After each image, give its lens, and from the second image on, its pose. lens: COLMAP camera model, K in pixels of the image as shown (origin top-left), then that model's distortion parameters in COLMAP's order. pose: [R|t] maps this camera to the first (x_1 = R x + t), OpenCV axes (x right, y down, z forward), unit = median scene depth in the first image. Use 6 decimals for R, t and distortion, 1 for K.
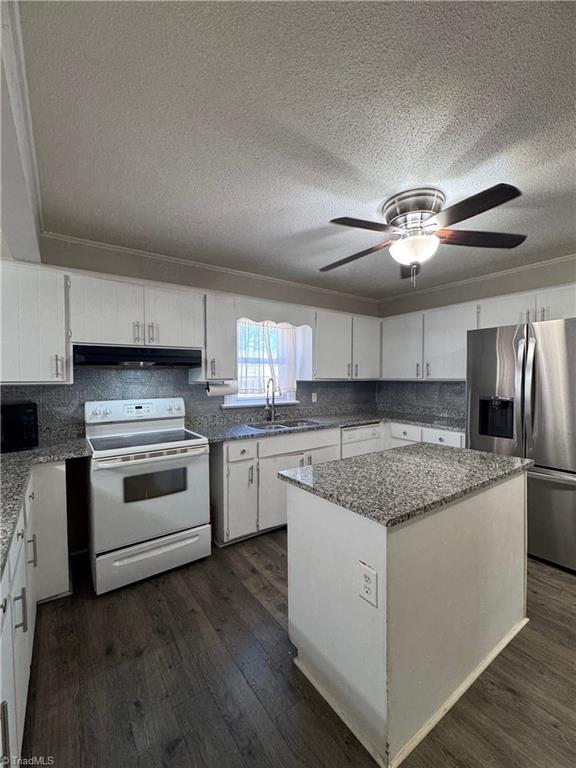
lens RADIAL K [[323.9, 0, 288.6], [0, 323.9, 383.7], [0, 0, 1]] dist [-0.005694, 0.000791]
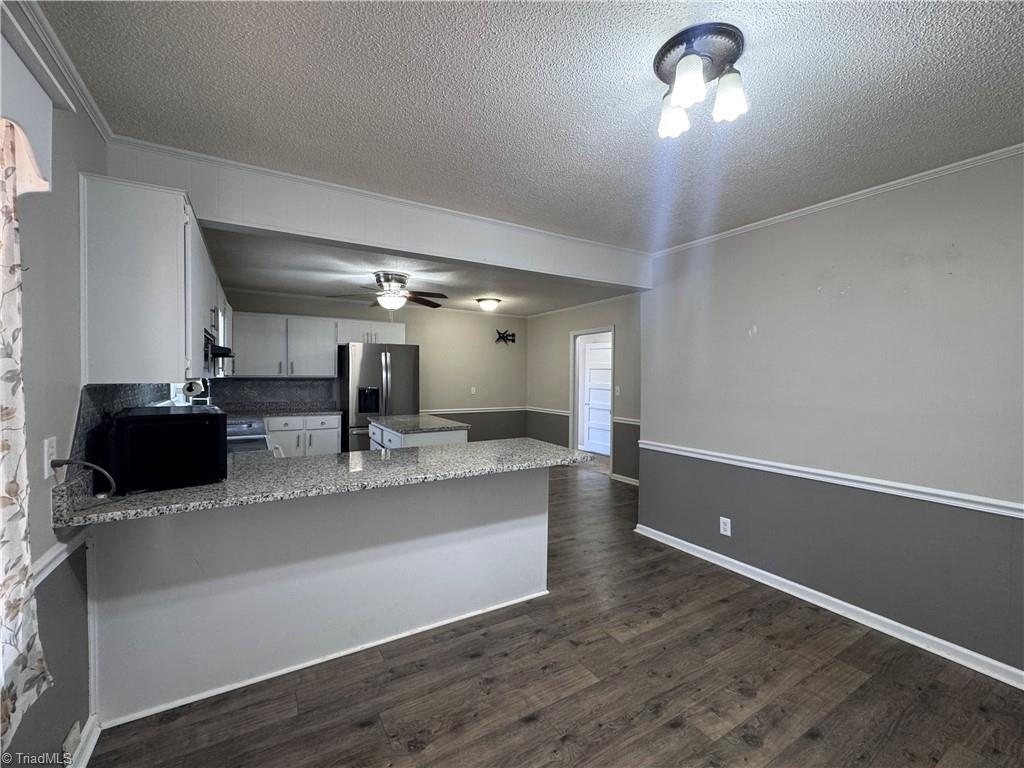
lens RADIAL K [[431.9, 0, 512.0], [0, 431.9, 383.7], [0, 0, 1]] dist [-0.005694, 0.000791]
pose [[0.079067, -0.016442, 0.996734, -1.430603], [0.013989, 0.999784, 0.015383, 0.001735], [-0.996771, 0.012727, 0.079280, 0.138531]]
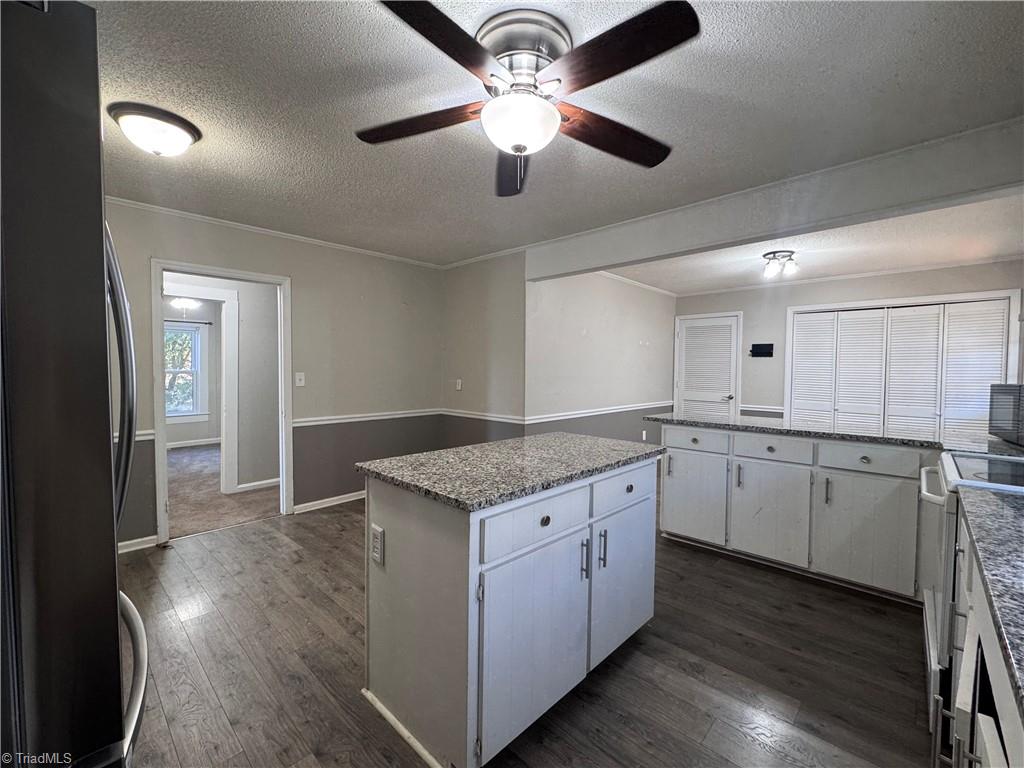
lens RADIAL K [[431.9, 0, 511.7], [0, 431.9, 383.0], [0, 0, 1]] dist [-0.005694, 0.000791]
pose [[-0.981967, 0.003763, -0.189016, 0.424895], [-0.006213, 0.998619, 0.052161, 0.009849], [0.188952, 0.052395, -0.980588, 1.377646]]
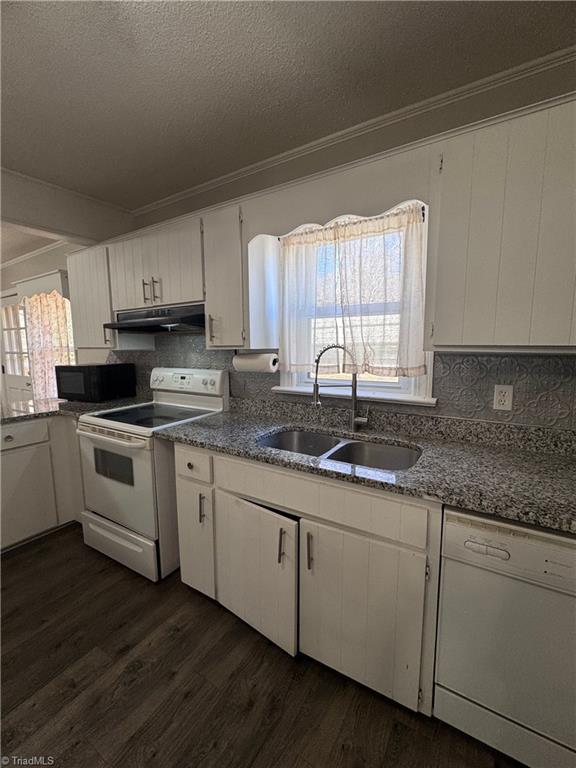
lens RADIAL K [[323.9, 0, 289.3], [0, 323.9, 383.4], [0, 0, 1]] dist [-0.005694, 0.000791]
pose [[0.381852, 0.110896, -0.917546, 0.486194], [-0.012320, 0.993298, 0.114924, -0.017892], [0.924141, -0.032580, 0.380659, 0.963395]]
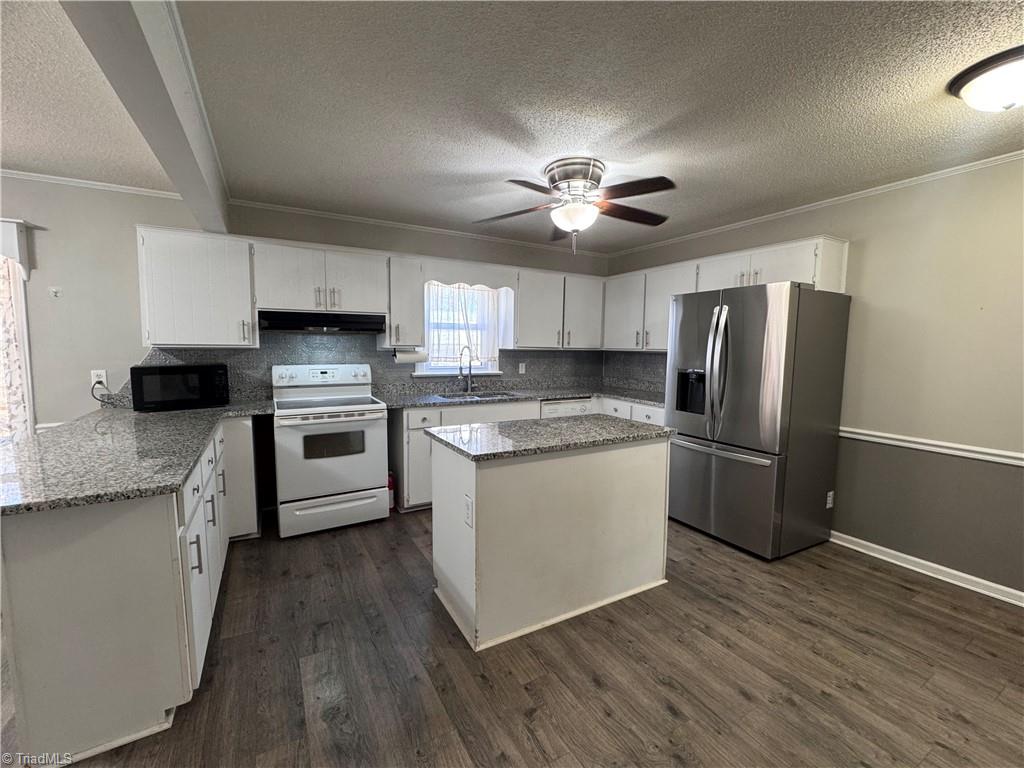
lens RADIAL K [[431.9, 0, 510.9], [0, 431.9, 383.0], [0, 0, 1]] dist [-0.005694, 0.000791]
pose [[0.994079, 0.024095, -0.105953, 0.265129], [-0.017112, 0.997651, 0.066328, 0.007303], [0.107302, -0.064122, 0.992157, -0.277610]]
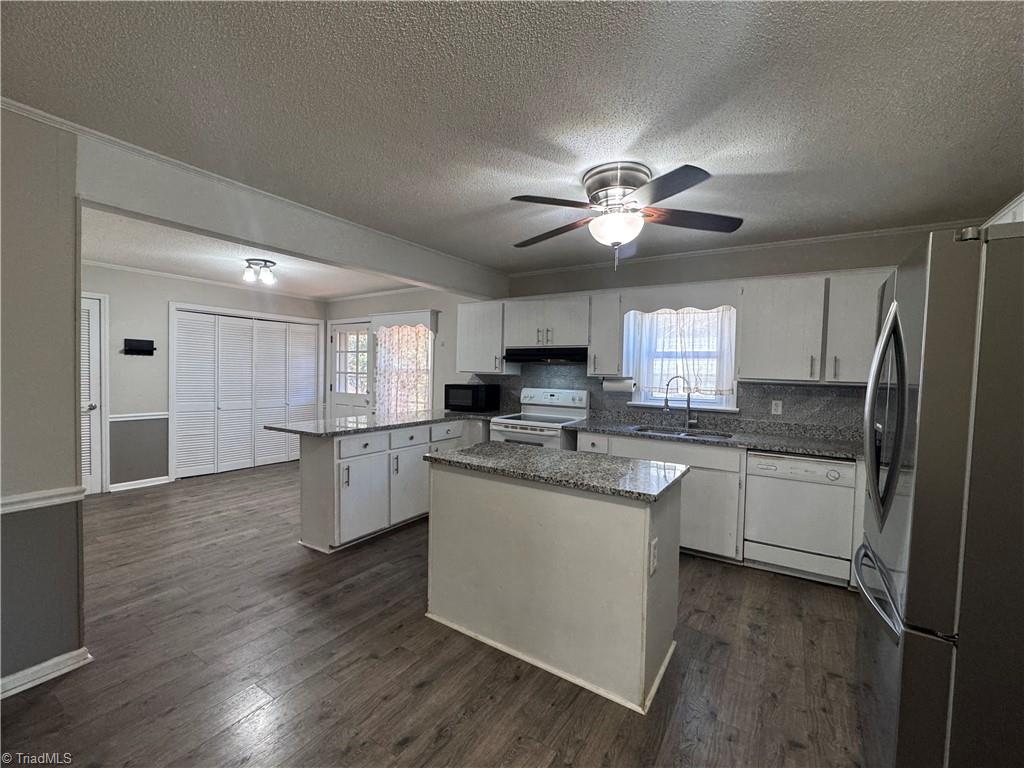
lens RADIAL K [[431.9, 0, 512.1], [0, 431.9, 382.7], [0, 0, 1]] dist [-0.005694, 0.000791]
pose [[0.366889, 0.040521, -0.929382, 1.061908], [-0.041171, 0.998779, 0.027293, -0.014841], [0.929353, 0.028250, 0.368110, 0.249287]]
